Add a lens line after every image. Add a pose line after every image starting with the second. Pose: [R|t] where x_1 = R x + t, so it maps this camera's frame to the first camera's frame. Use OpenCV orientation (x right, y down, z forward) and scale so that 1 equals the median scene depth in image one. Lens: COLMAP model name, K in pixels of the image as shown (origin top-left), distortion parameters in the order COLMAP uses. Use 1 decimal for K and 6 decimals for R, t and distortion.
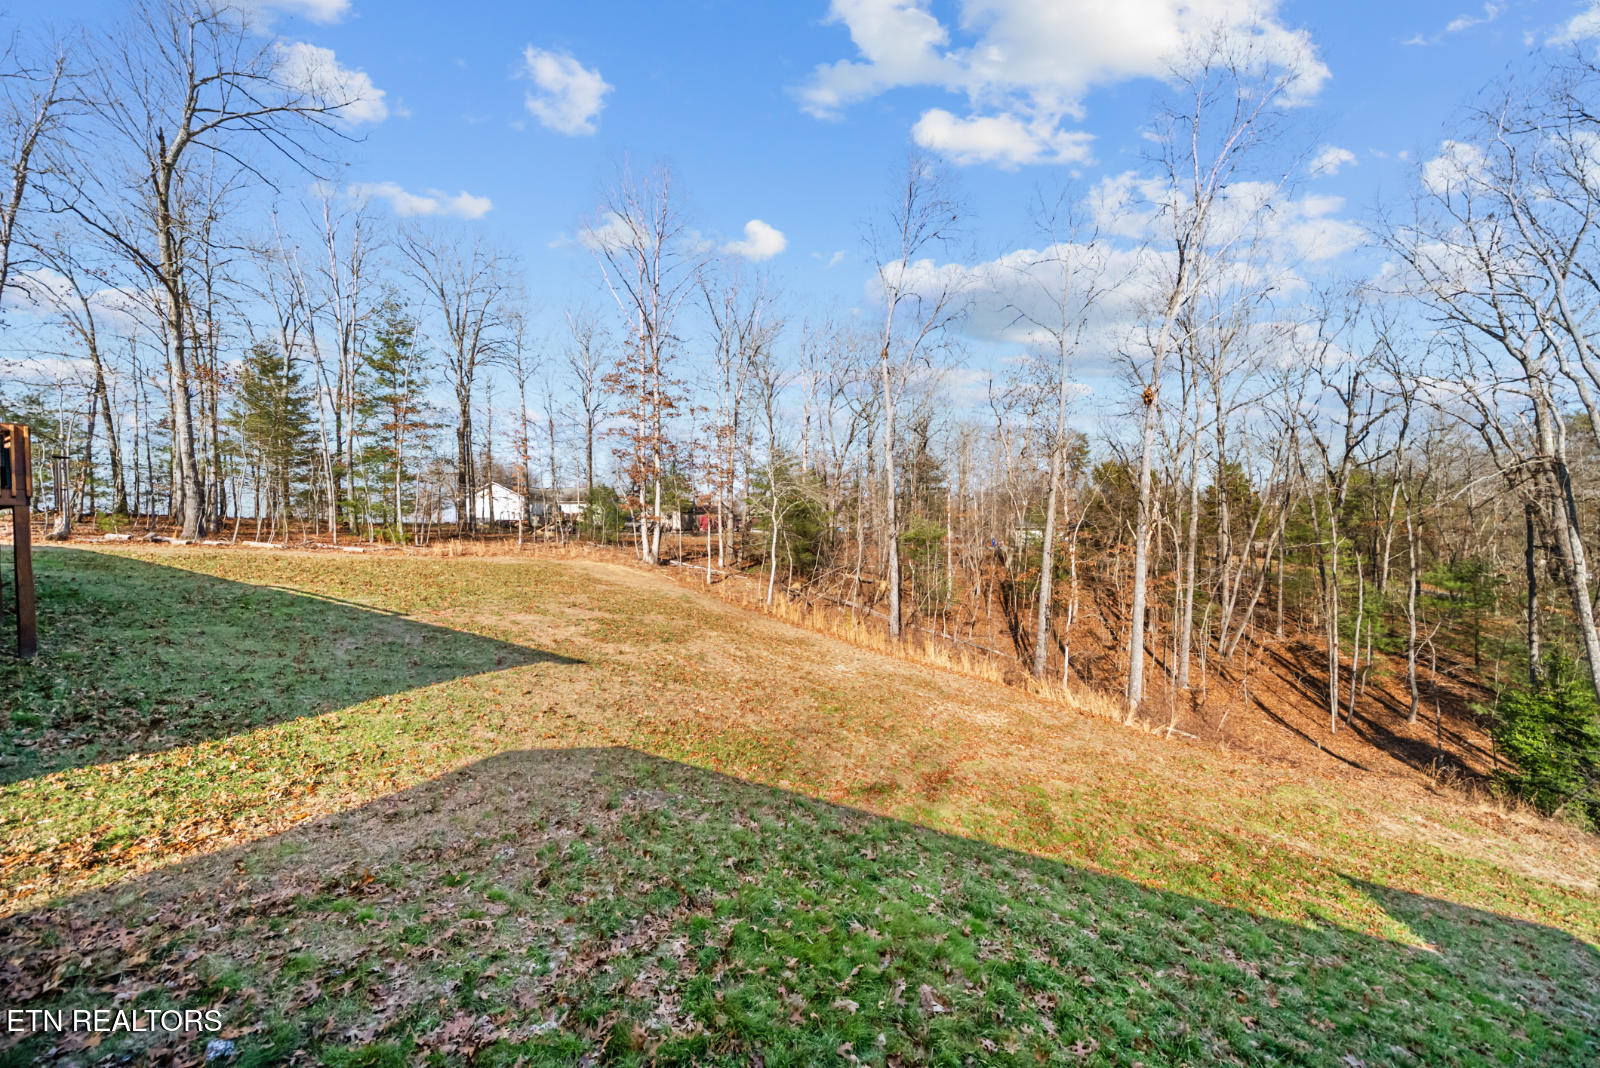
lens RADIAL K [[551.3, 0, 801.0], [0, 551.3, 533.3], [0, 0, 1]] dist [-0.003593, -0.000642]
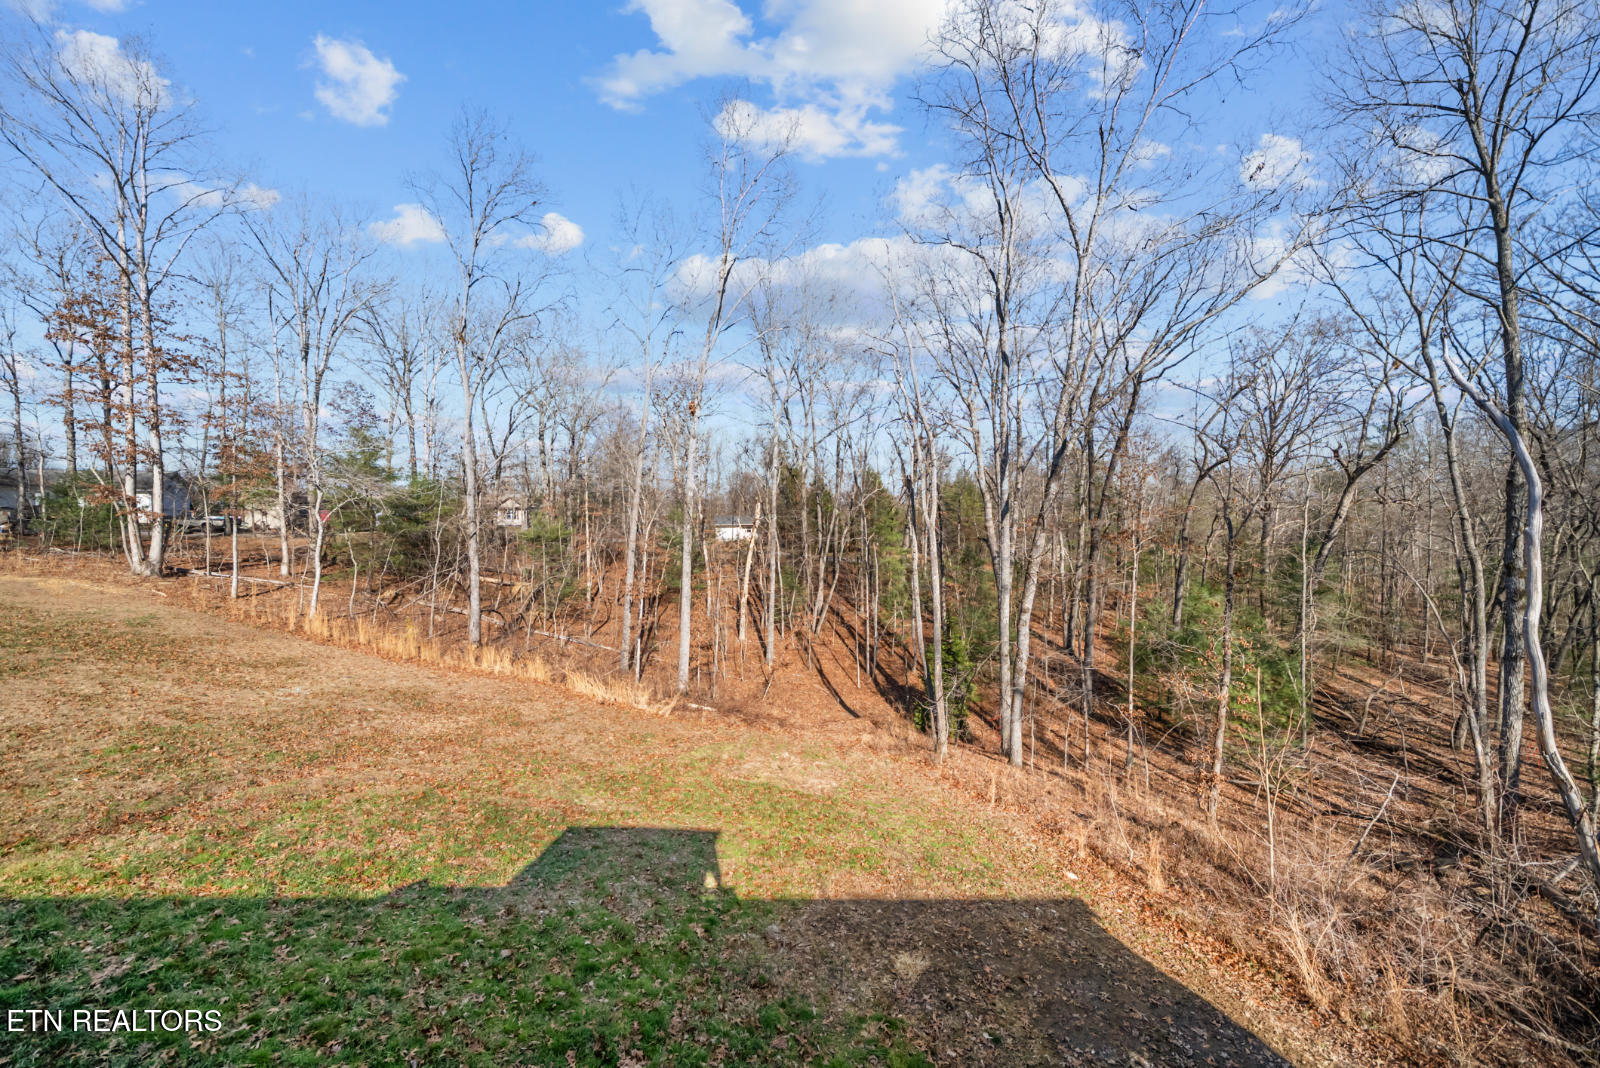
lens RADIAL K [[551.3, 0, 794.6], [0, 551.3, 529.7], [0, 0, 1]] dist [-0.003593, -0.000642]
pose [[0.902298, -0.004714, 0.431087, 0.213960], [0.004391, 0.999989, 0.001744, -0.004329], [-0.431090, 0.000320, 0.902309, -0.065516]]
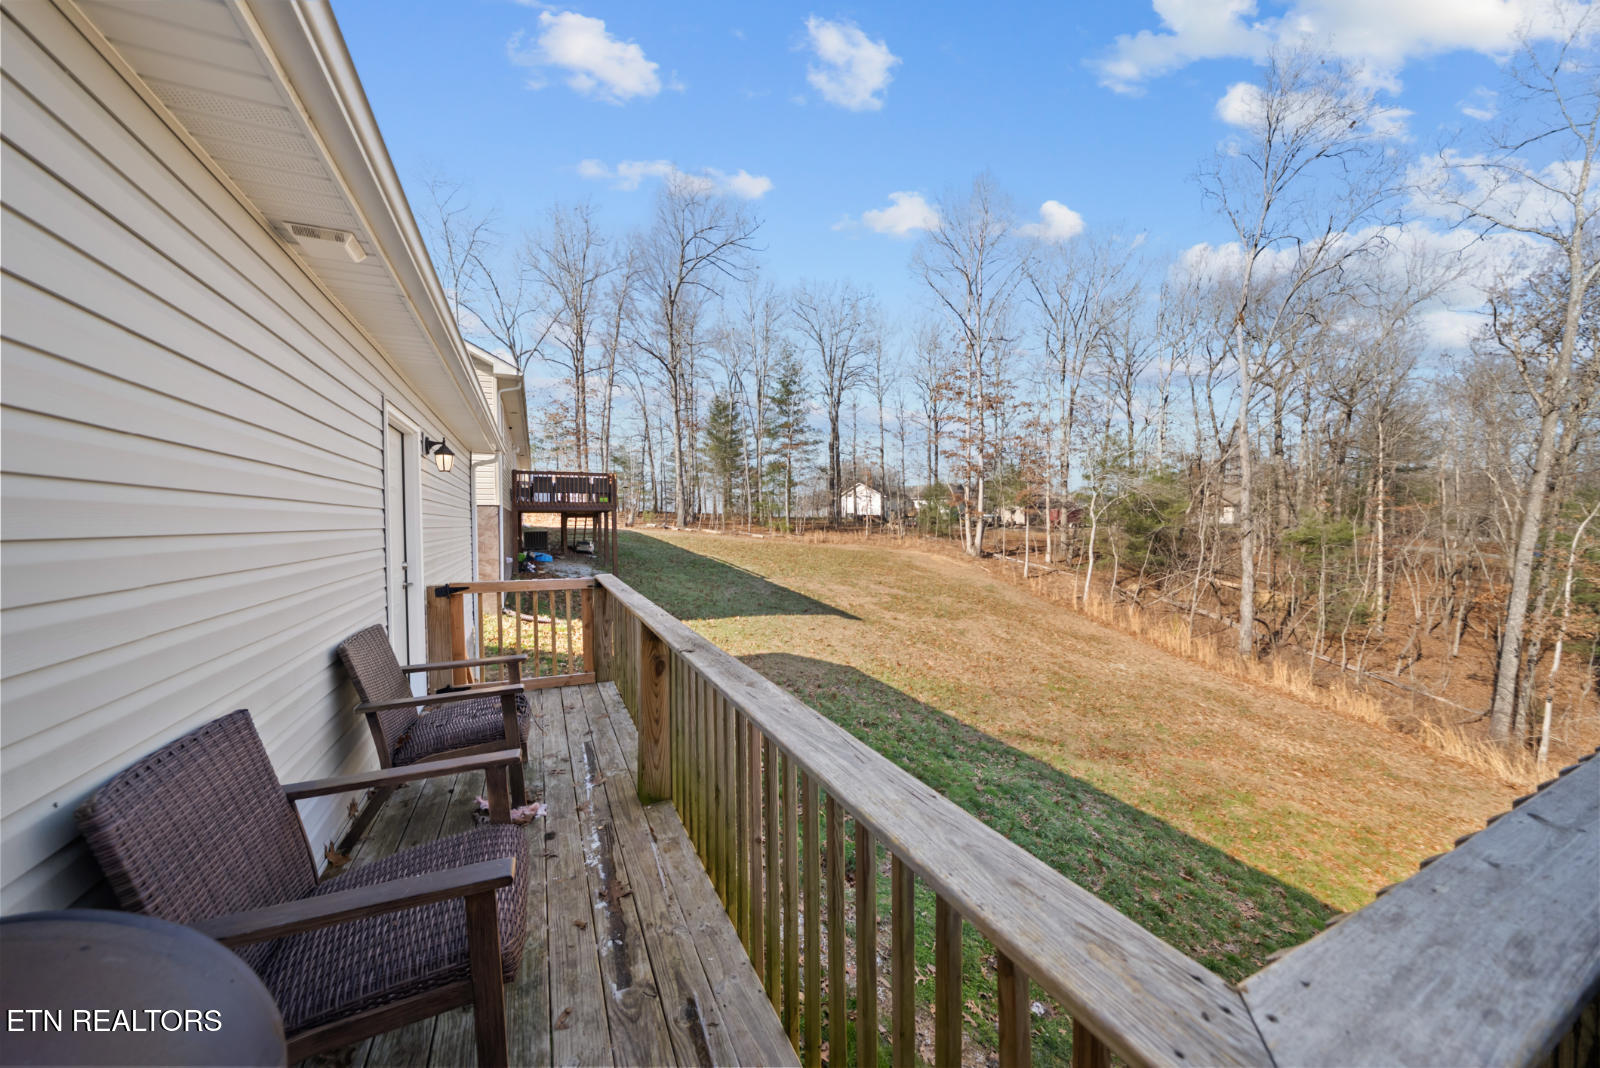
lens RADIAL K [[551.3, 0, 801.2], [0, 551.3, 530.7], [0, 0, 1]] dist [-0.003593, -0.000642]
pose [[0.801919, 0.016769, -0.597198, 0.103044], [-0.013208, 0.999859, 0.010340, -0.000635], [0.597287, -0.000404, 0.802027, -0.067186]]
